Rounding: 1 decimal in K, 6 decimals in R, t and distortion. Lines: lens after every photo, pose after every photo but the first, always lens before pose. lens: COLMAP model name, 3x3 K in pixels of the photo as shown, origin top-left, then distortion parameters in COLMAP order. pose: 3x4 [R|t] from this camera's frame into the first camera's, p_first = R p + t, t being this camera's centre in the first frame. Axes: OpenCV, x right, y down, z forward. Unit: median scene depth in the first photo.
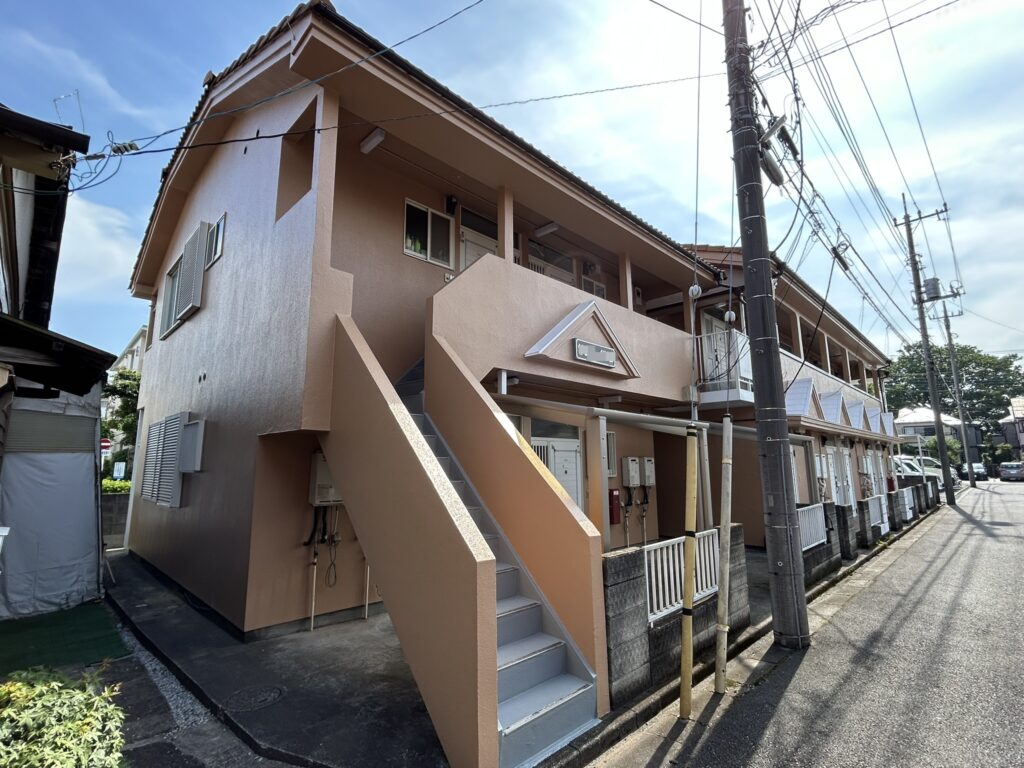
lens RADIAL K [[467.9, 0, 511.9], [0, 467.9, 384.9], [0, 0, 1]] dist [-0.001029, 0.000729]
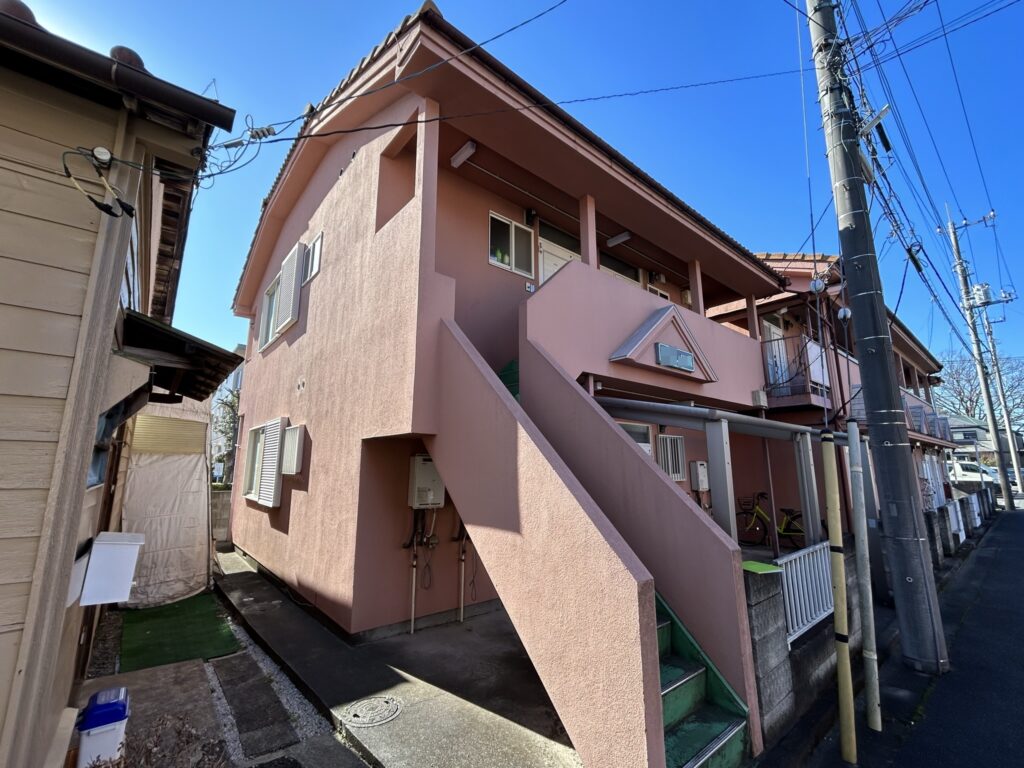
lens RADIAL K [[415.9, 0, 510.0], [0, 415.9, 386.7], [0, 0, 1]] dist [-0.001256, 0.000343]
pose [[0.996866, -0.008528, -0.078651, -0.135578], [0.006899, 0.999757, -0.020957, 0.013779], [0.078811, 0.020349, 0.996682, 0.107063]]
